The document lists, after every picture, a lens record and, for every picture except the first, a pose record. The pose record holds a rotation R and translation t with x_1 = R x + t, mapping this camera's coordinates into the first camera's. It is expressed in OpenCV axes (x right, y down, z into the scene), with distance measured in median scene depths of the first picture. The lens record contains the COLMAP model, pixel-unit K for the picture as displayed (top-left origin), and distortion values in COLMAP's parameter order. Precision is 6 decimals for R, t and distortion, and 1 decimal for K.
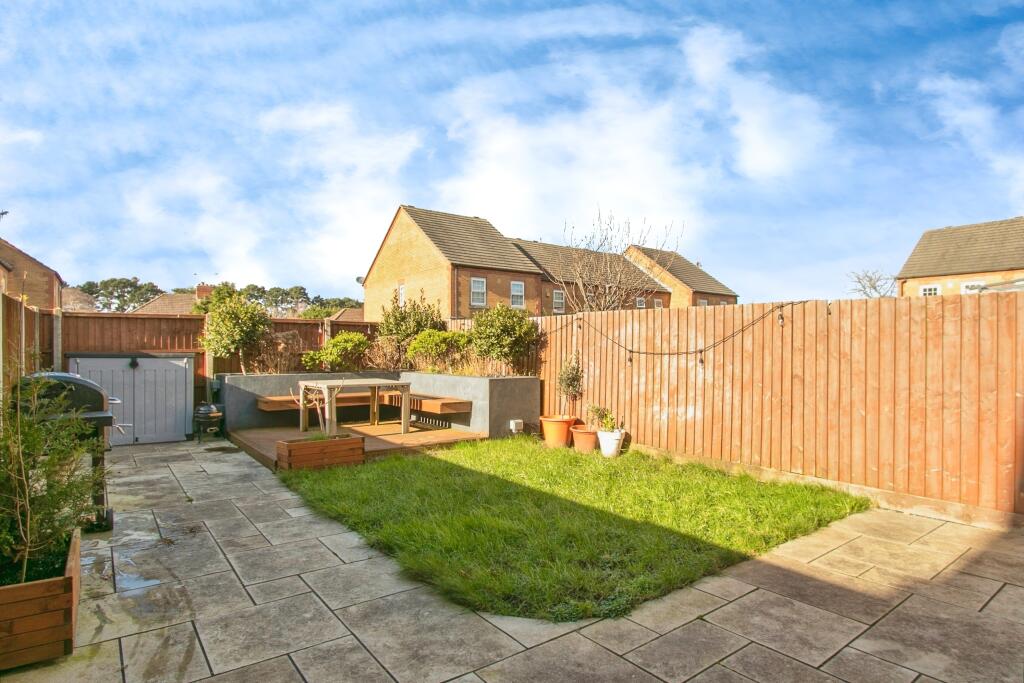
lens RADIAL K [[555.5, 0, 508.6], [0, 555.5, 352.4], [0, 0, 1]] dist [0.000143, 0.000196]
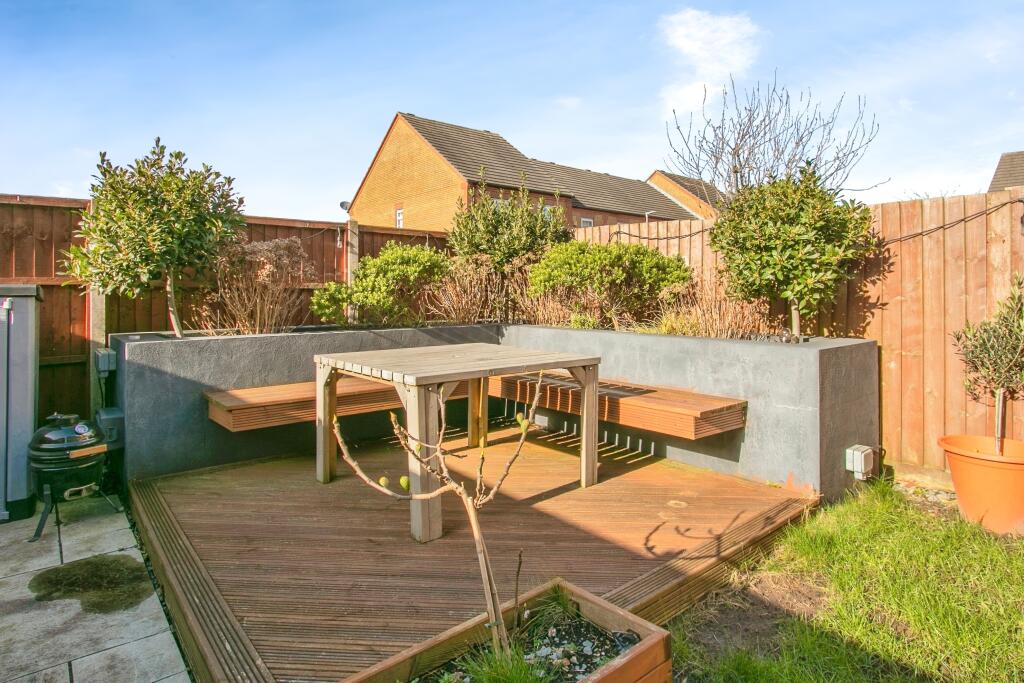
lens RADIAL K [[557.4, 0, 516.5], [0, 557.4, 290.1], [0, 0, 1]] dist [-0.002604, -0.001243]
pose [[0.997756, -0.000506, 0.066955, -0.235988], [0.000967, 0.999976, -0.006848, 0.007155], [-0.066950, 0.006897, 0.997732, 0.537405]]
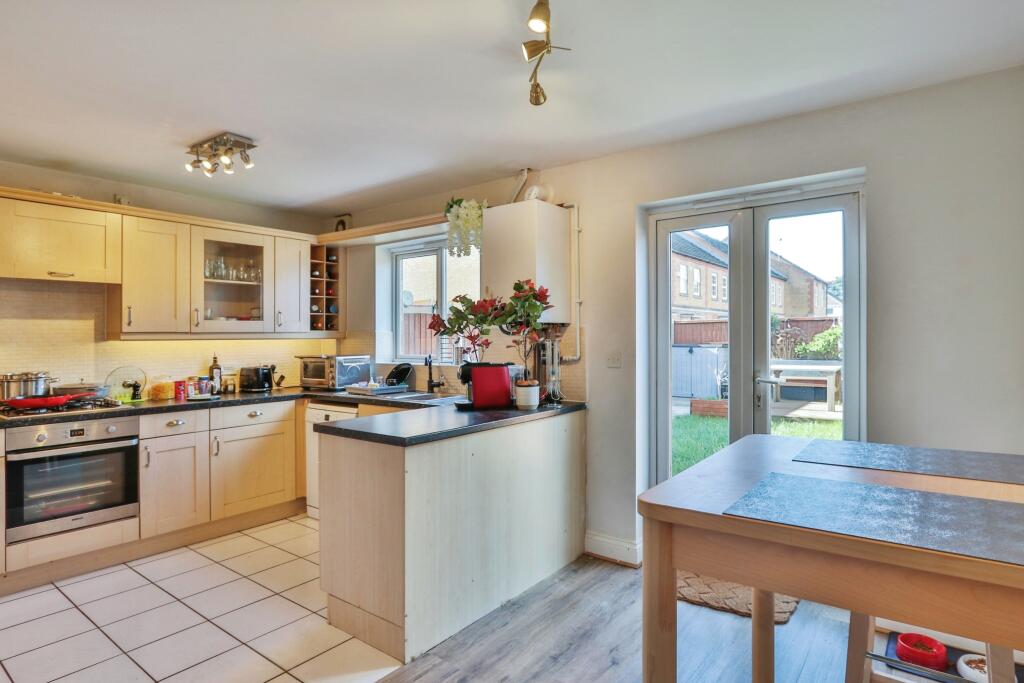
lens RADIAL K [[555.5, 0, 508.6], [0, 555.5, 352.4], [0, 0, 1]] dist [0.000143, 0.000196]
pose [[0.259491, 0.018235, -0.965573, 0.722103], [0.005560, 0.999777, 0.020375, -0.010477], [0.965729, -0.010655, 0.259332, -0.001074]]
